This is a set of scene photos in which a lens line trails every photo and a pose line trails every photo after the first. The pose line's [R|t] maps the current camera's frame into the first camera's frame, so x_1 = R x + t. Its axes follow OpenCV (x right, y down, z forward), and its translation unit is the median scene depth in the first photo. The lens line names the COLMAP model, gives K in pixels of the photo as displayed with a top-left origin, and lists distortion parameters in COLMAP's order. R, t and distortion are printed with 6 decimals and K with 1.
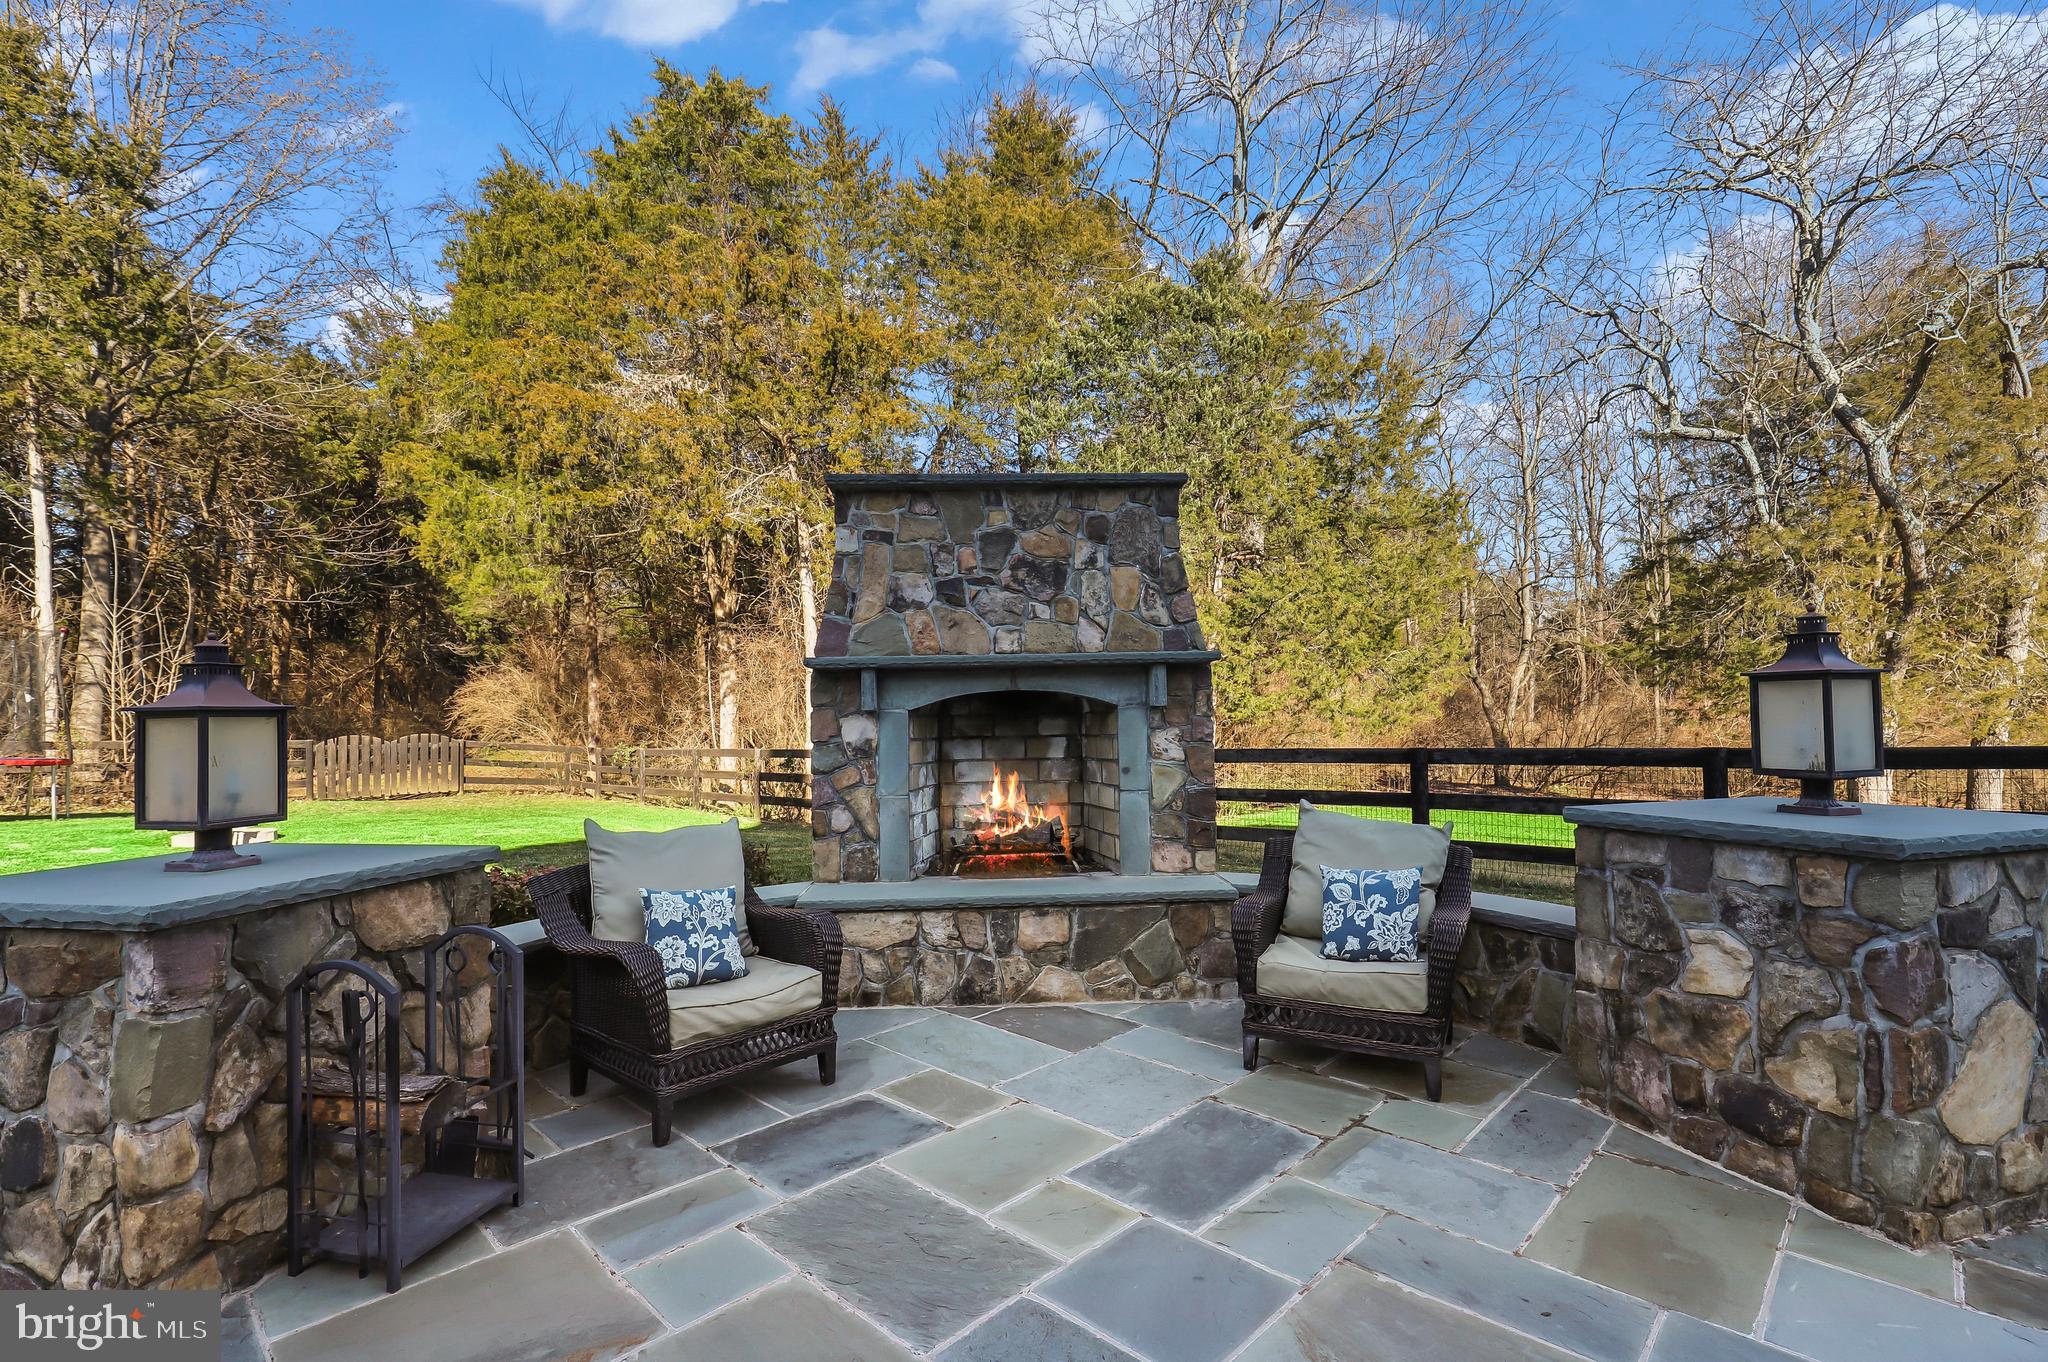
lens RADIAL K [[929.6, 0, 1022.2], [0, 929.6, 693.6], [0, 0, 1]] dist [0.000730, 0.000429]
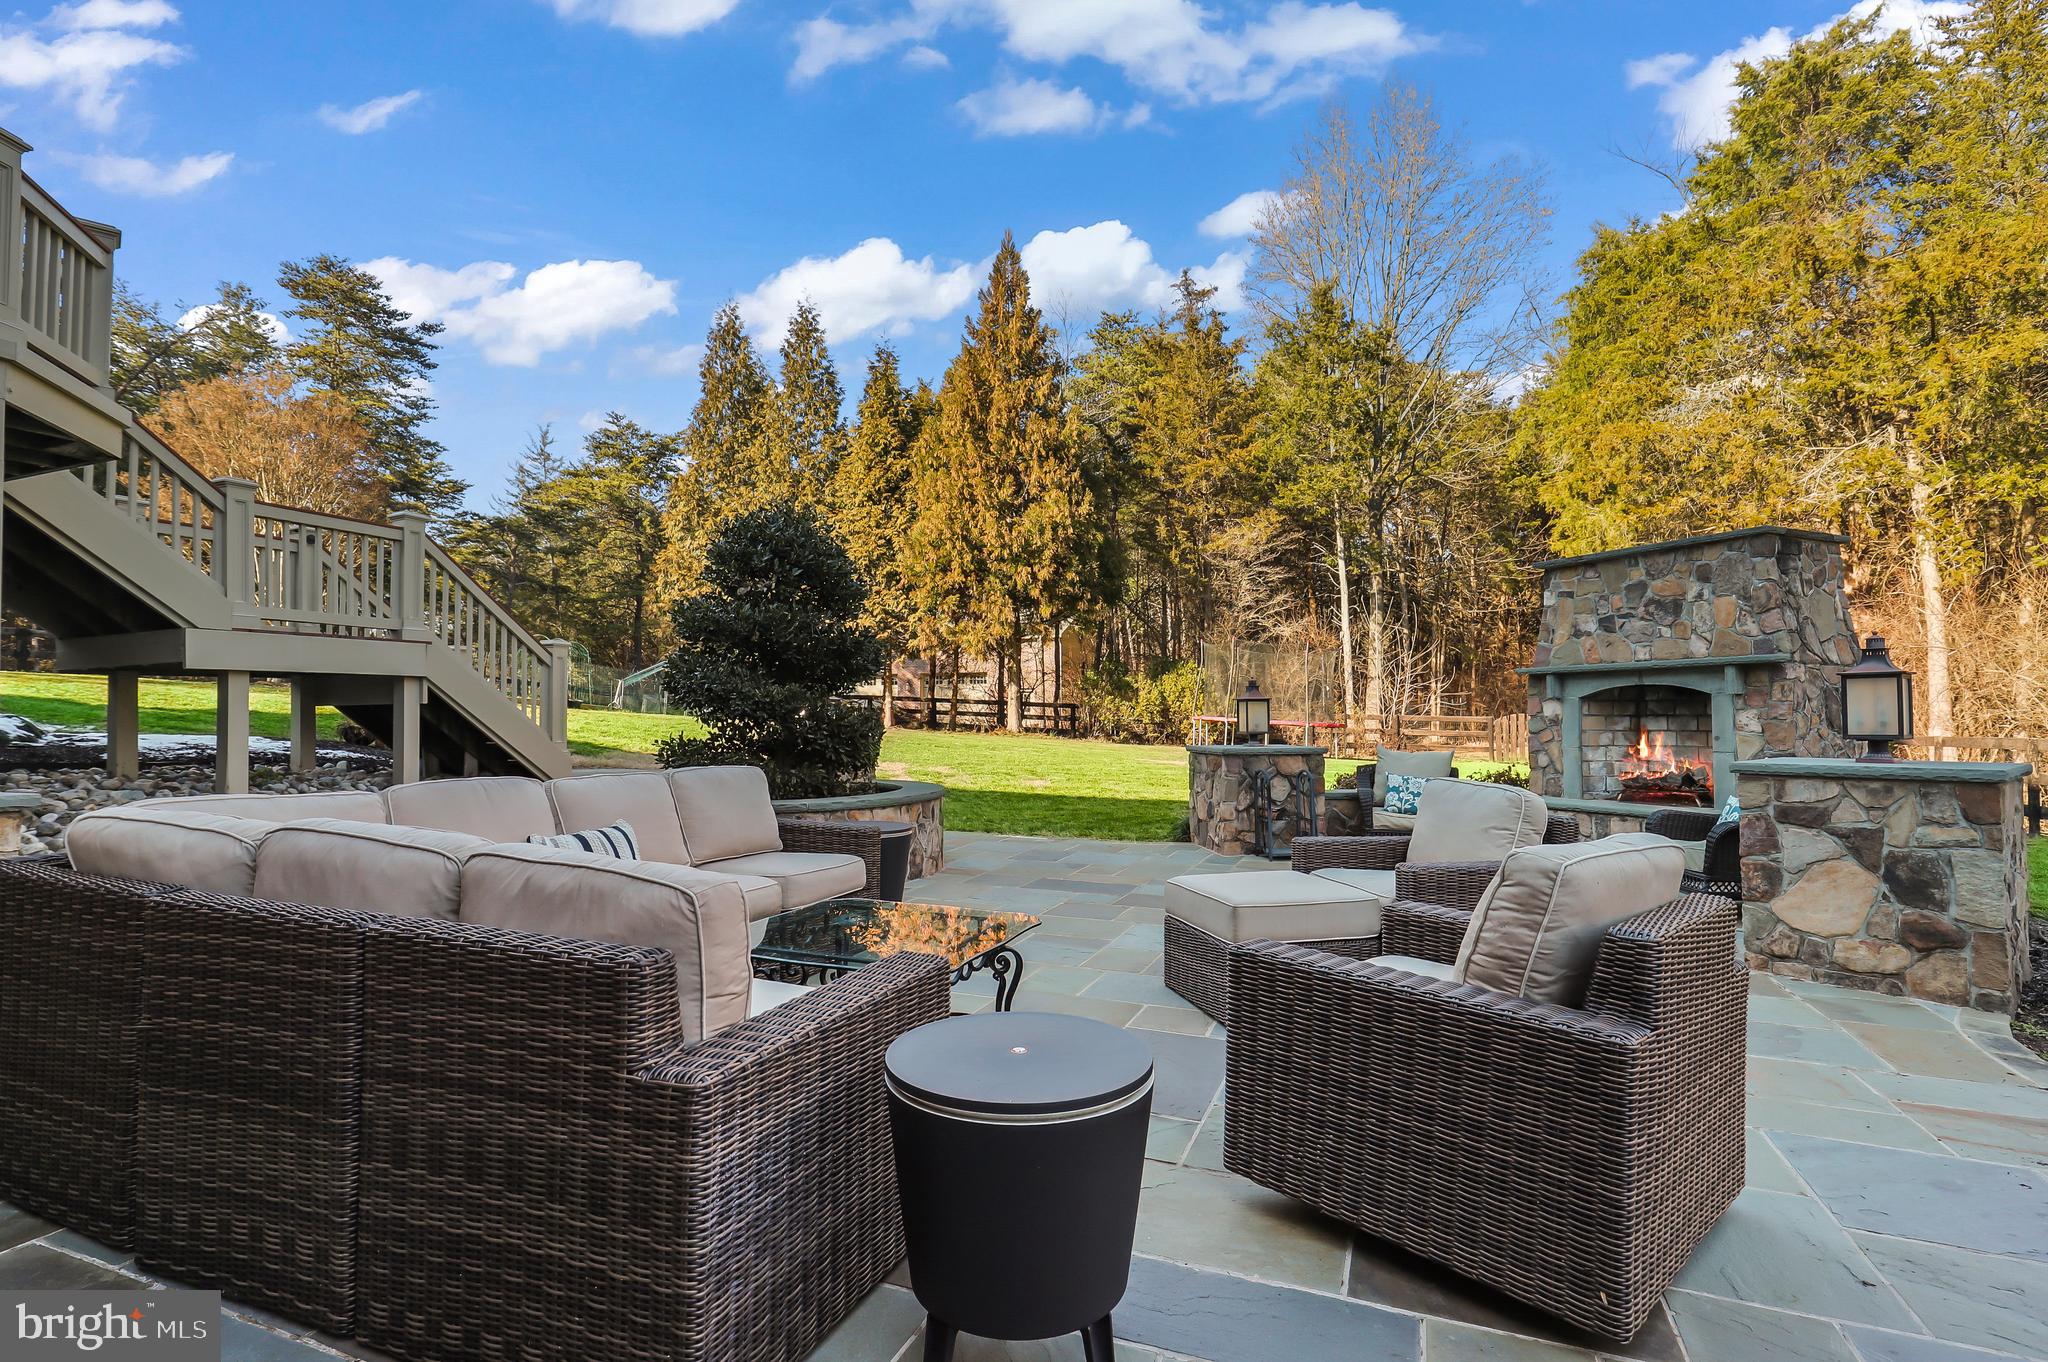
lens RADIAL K [[1008.1, 0, 1022.1], [0, 1008.1, 691.8], [0, 0, 1]] dist [0.001340, 0.000075]
pose [[0.380151, -0.007030, -0.924898, 1.459109], [0.023931, 0.999711, 0.002237, -0.024966], [0.924615, -0.022984, 0.380210, -0.769069]]
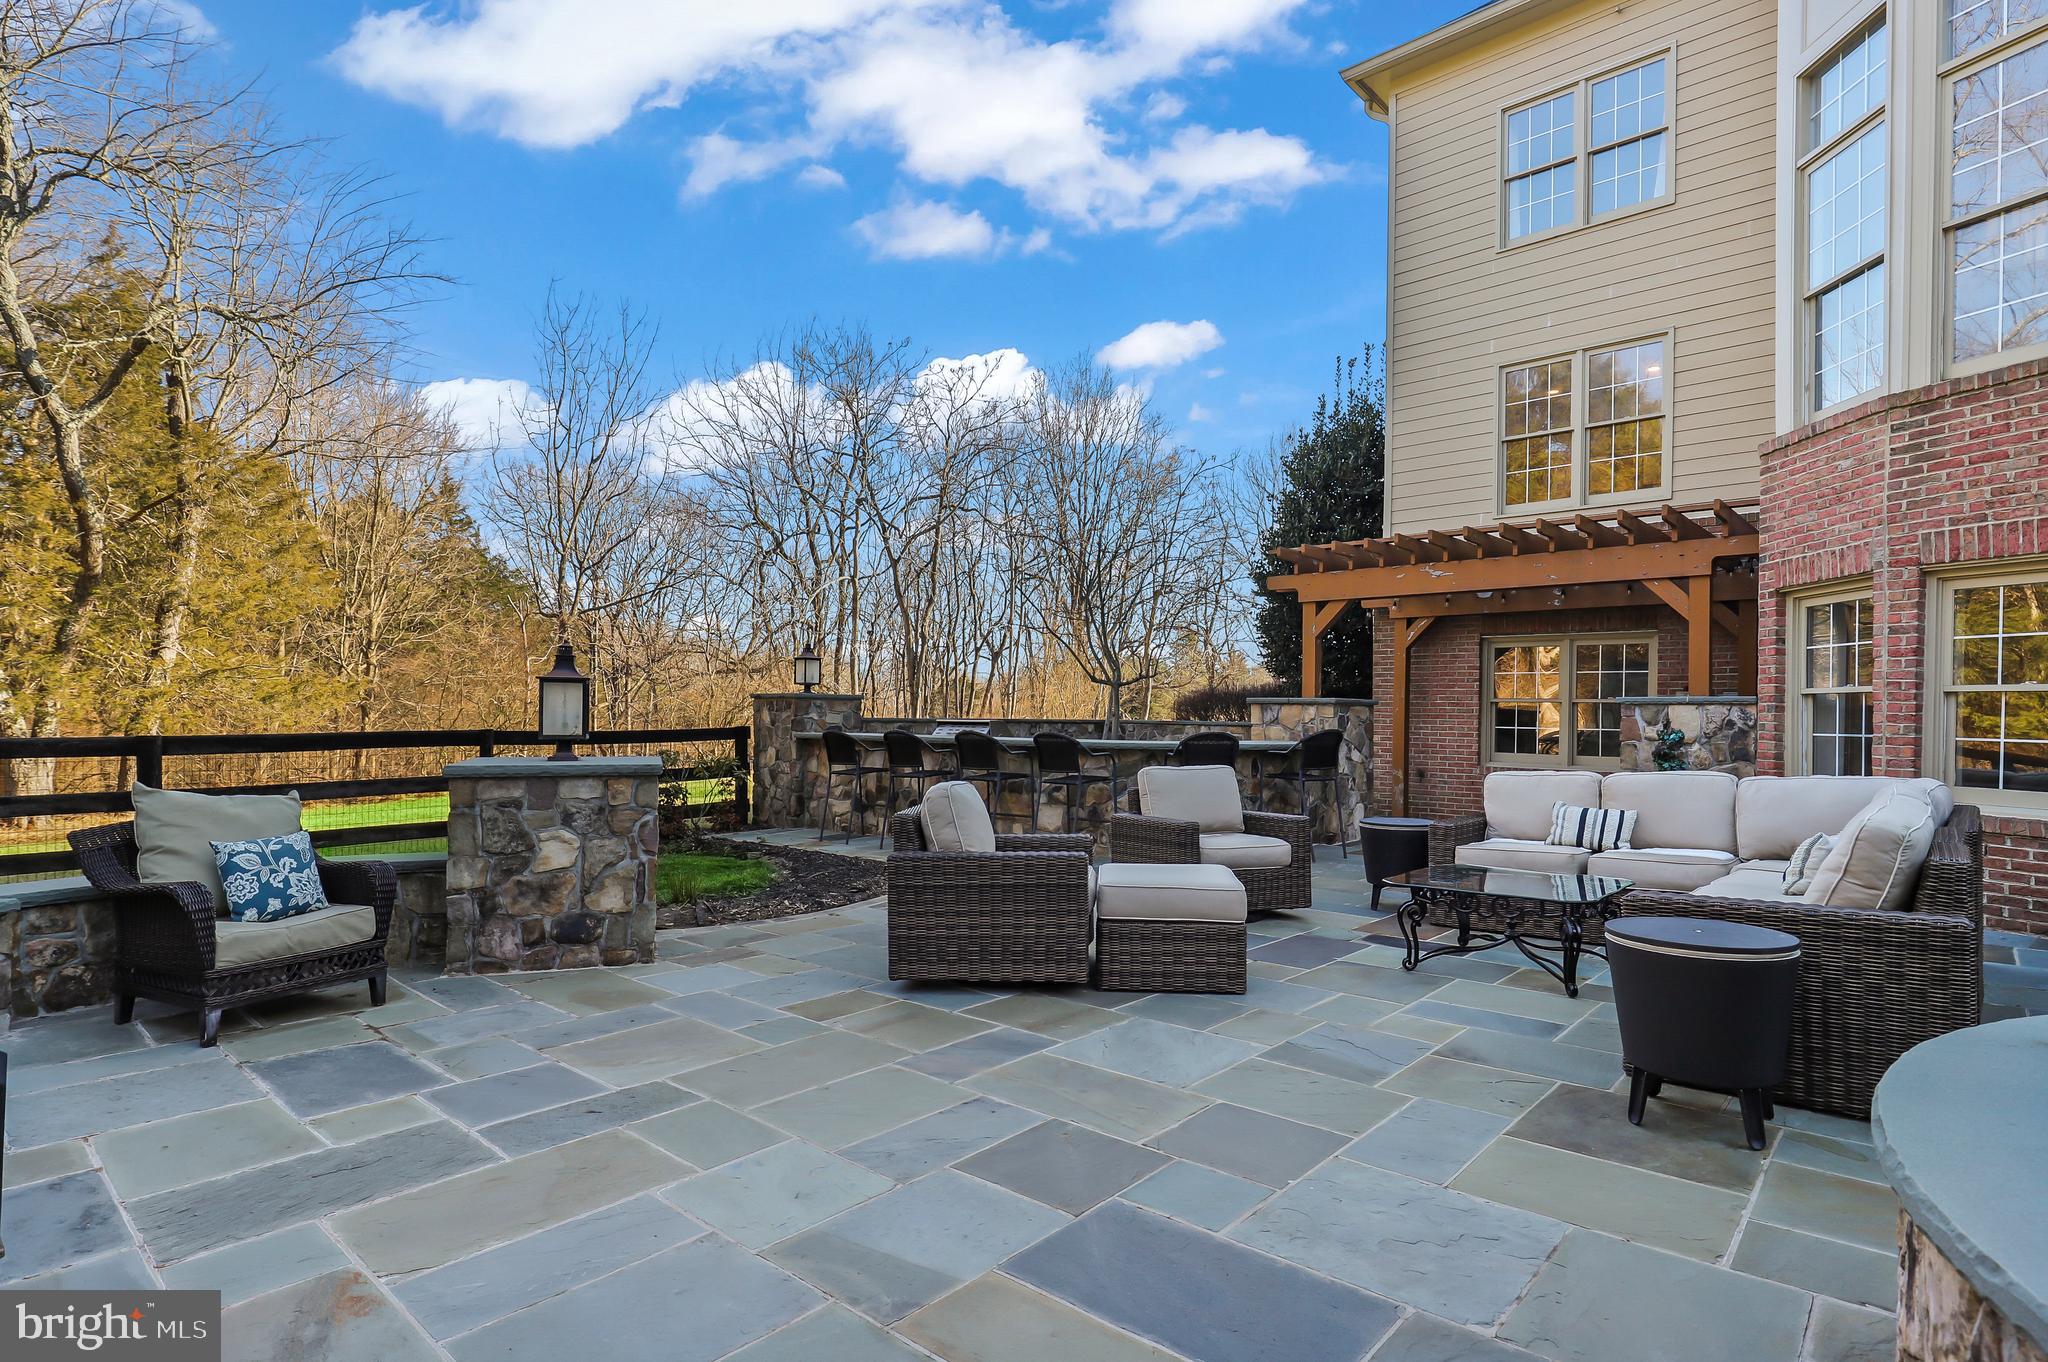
lens RADIAL K [[1073.4, 0, 1029.0], [0, 1073.4, 701.0], [0, 0, 1]] dist [0.002157, 0.000408]
pose [[-0.039114, 0.027698, 0.998851, -0.954489], [-0.038698, 0.998824, -0.029213, 0.035962], [-0.998485, -0.039796, -0.037996, 0.185538]]
